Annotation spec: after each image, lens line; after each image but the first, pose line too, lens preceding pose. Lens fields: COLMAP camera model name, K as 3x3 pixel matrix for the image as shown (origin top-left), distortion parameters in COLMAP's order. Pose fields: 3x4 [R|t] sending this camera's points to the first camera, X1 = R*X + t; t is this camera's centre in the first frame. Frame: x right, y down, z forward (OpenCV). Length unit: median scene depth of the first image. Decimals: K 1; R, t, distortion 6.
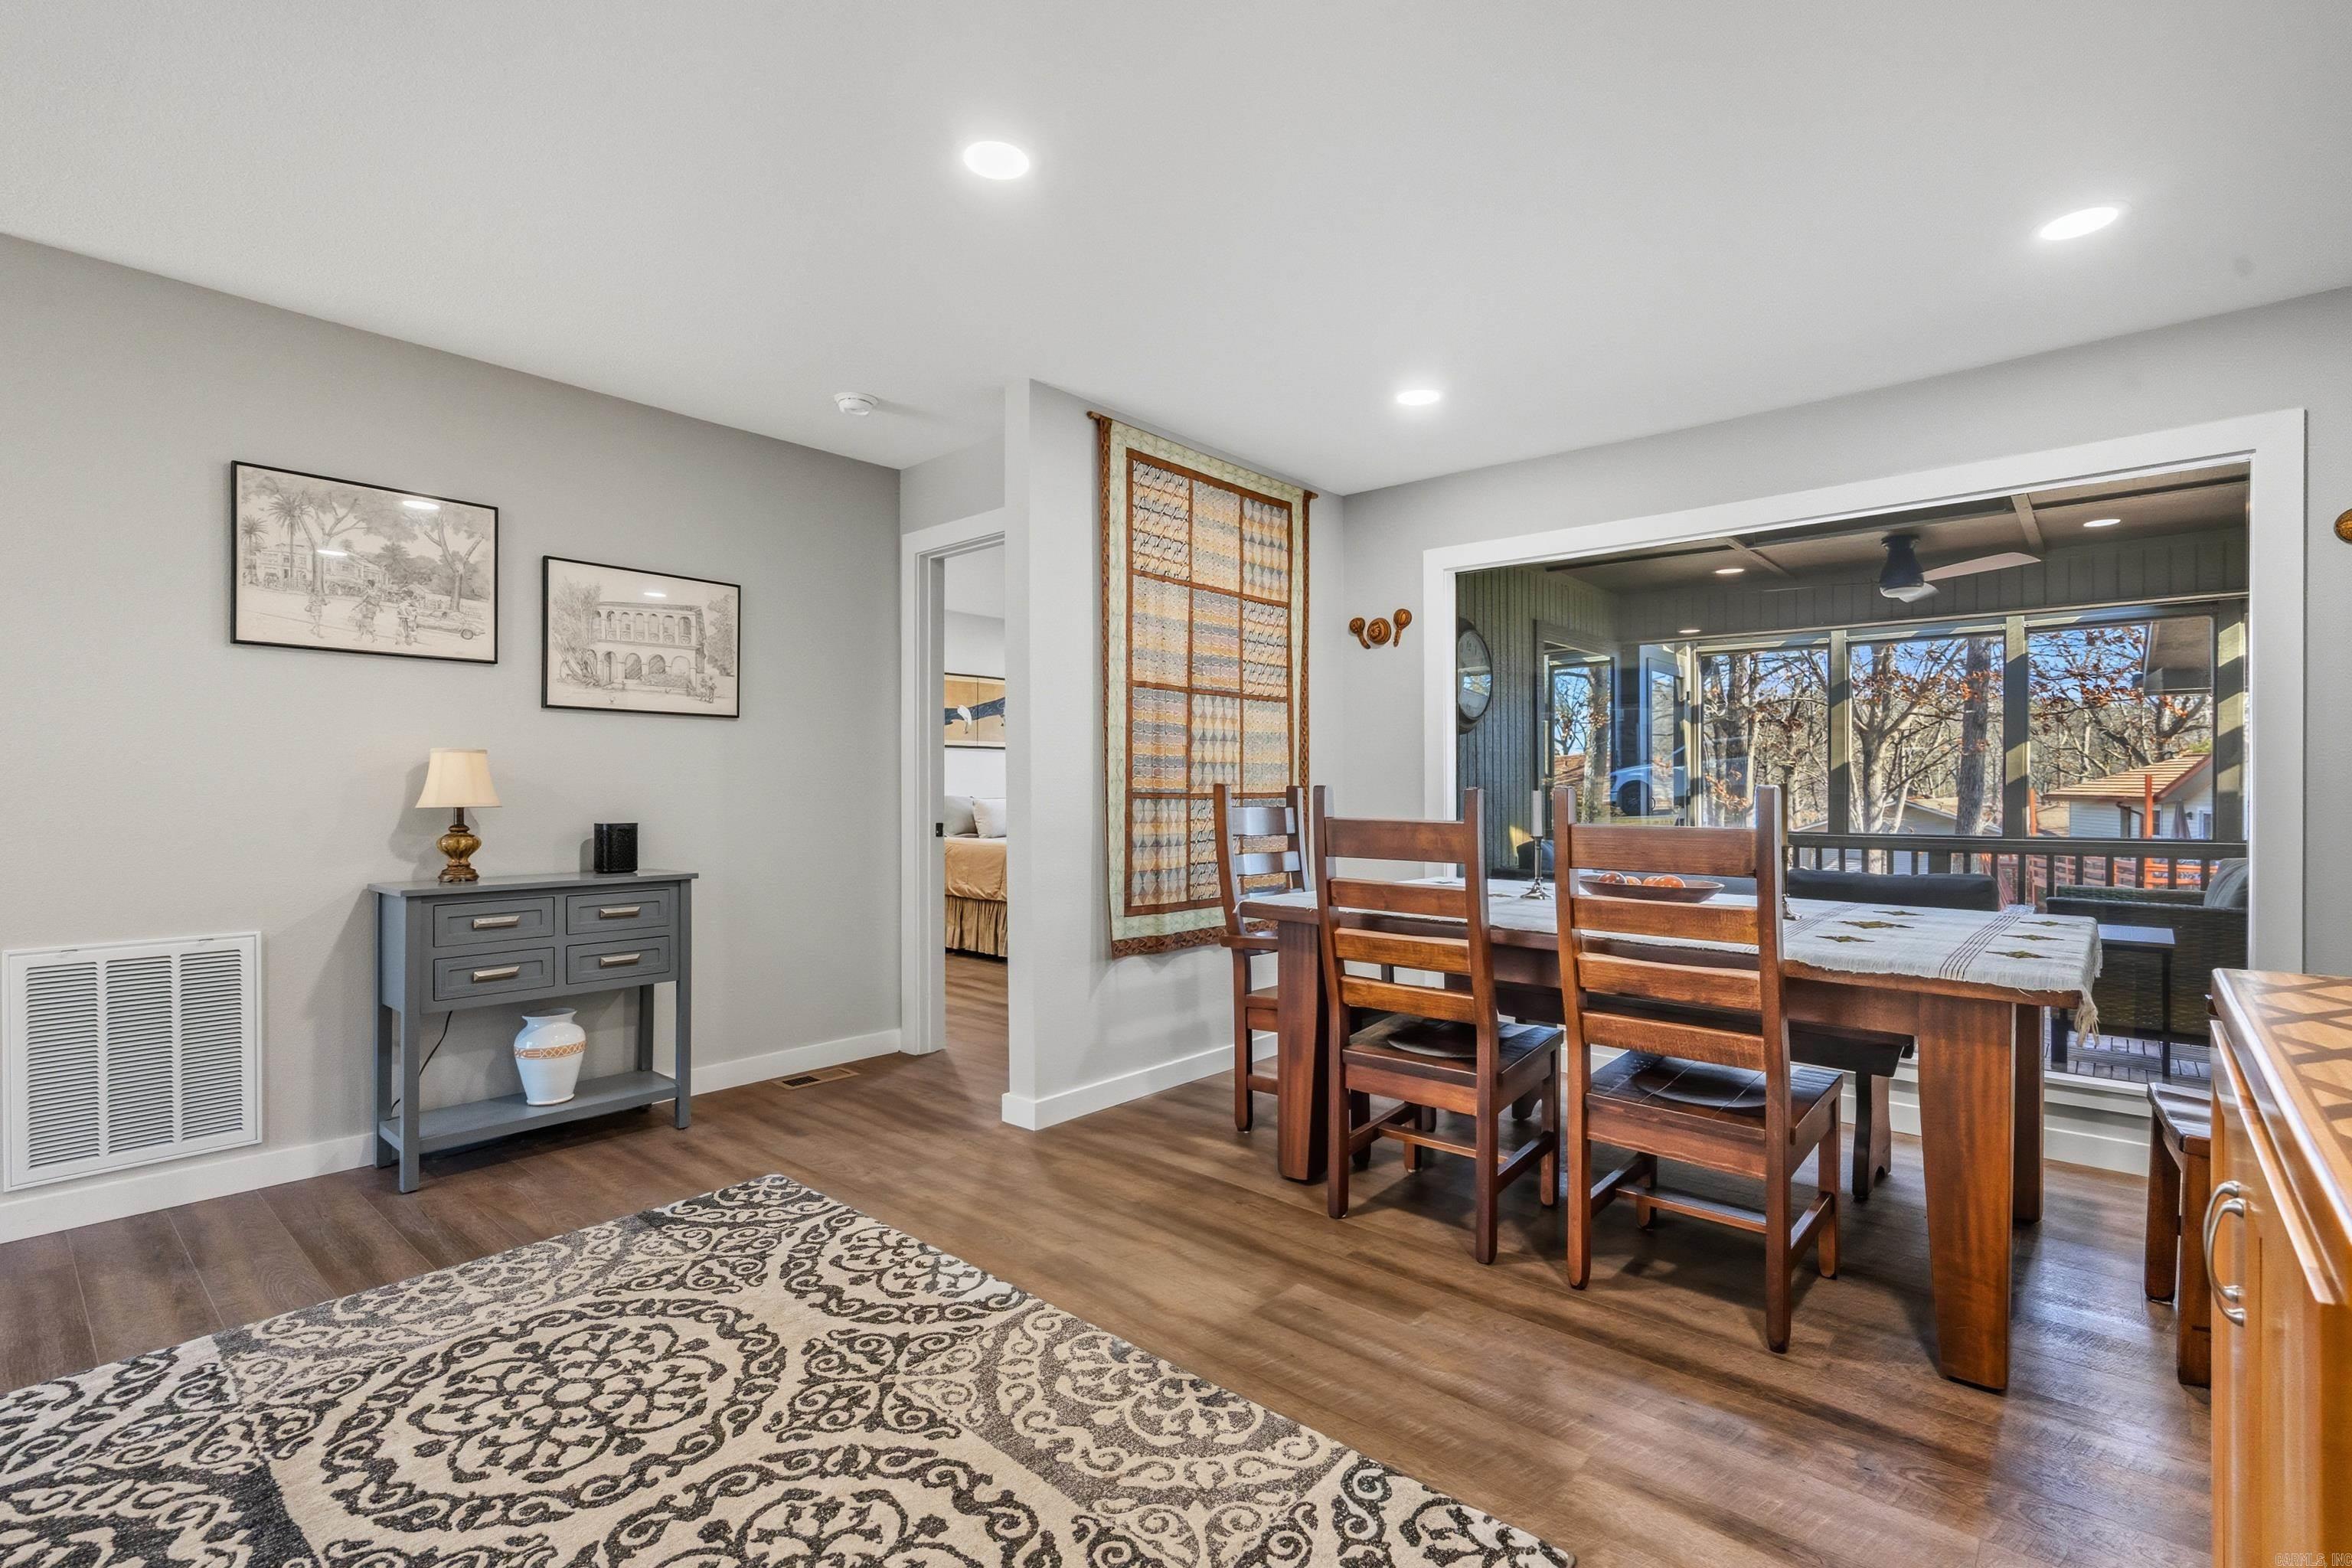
lens RADIAL K [[1068.4, 0, 1176.0], [0, 1068.4, 784.0], [0, 0, 1]] dist [-0.001093, 0.000211]
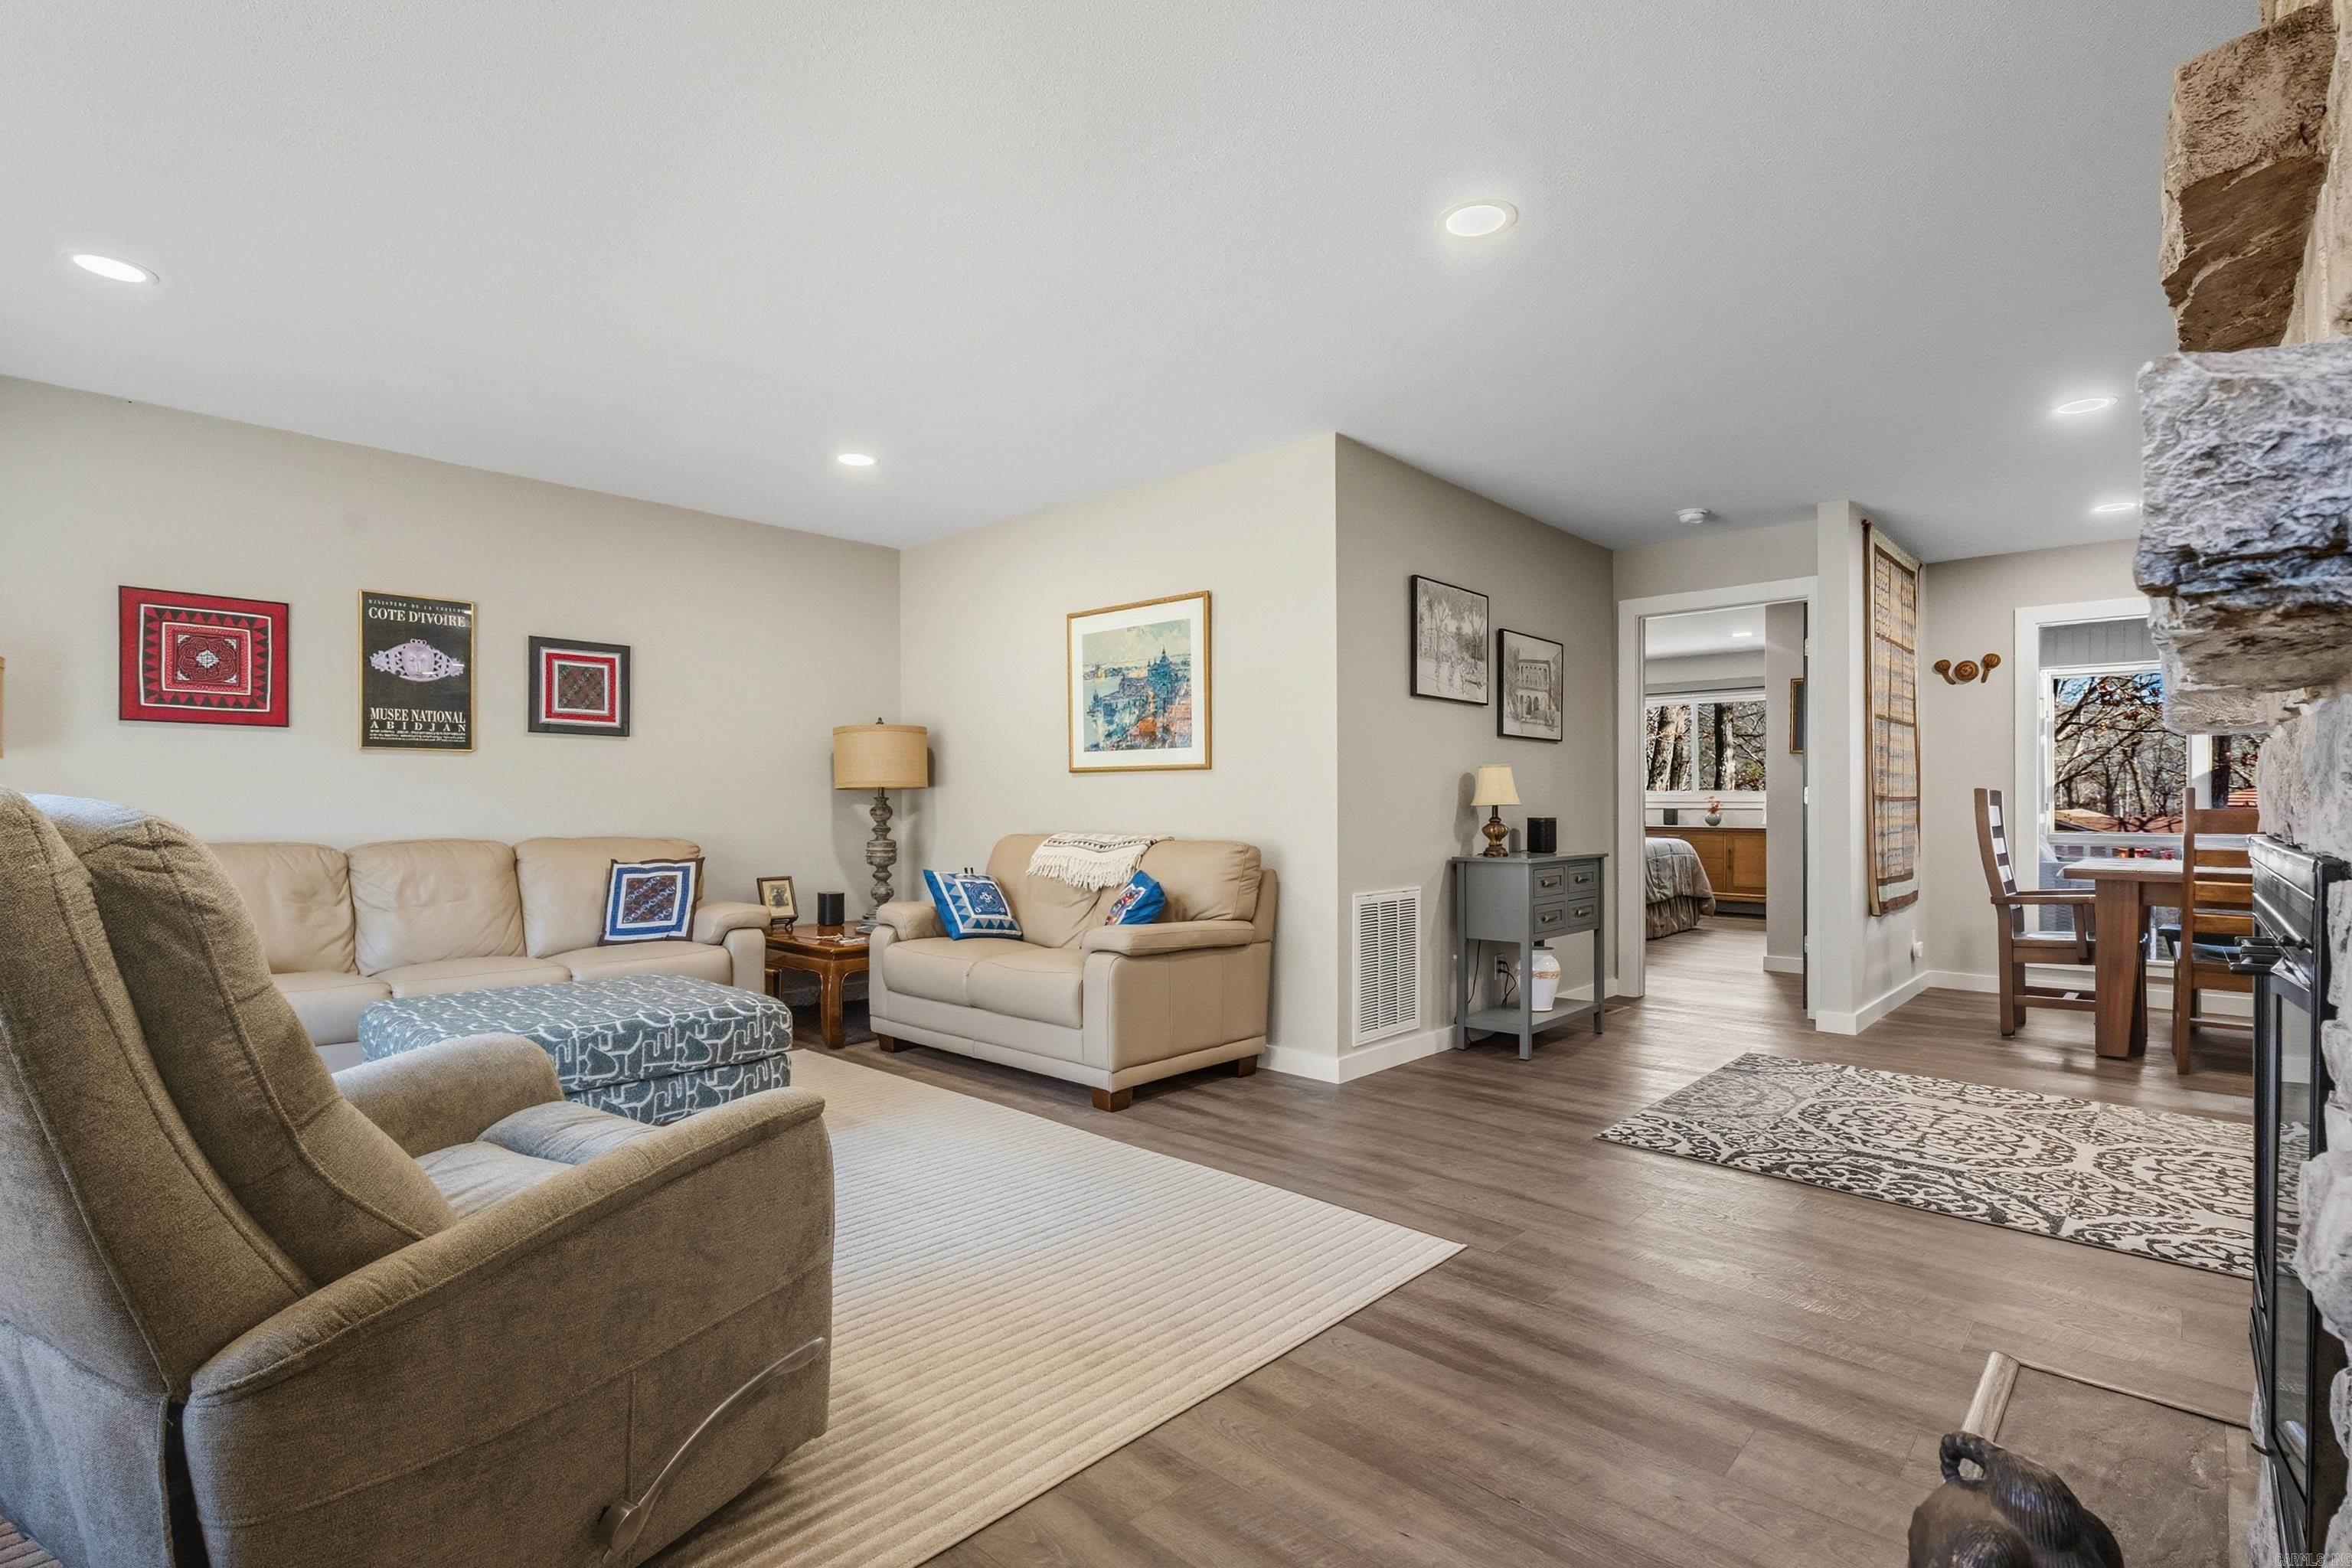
lens RADIAL K [[1108.8, 0, 1170.0], [0, 1108.8, 804.9], [0, 0, 1]] dist [-0.001910, 0.000090]
pose [[0.999510, -0.003431, -0.031100, -1.117032], [0.003487, 0.999992, 0.001747, 0.017845], [0.031094, -0.001854, 0.999515, -0.546985]]
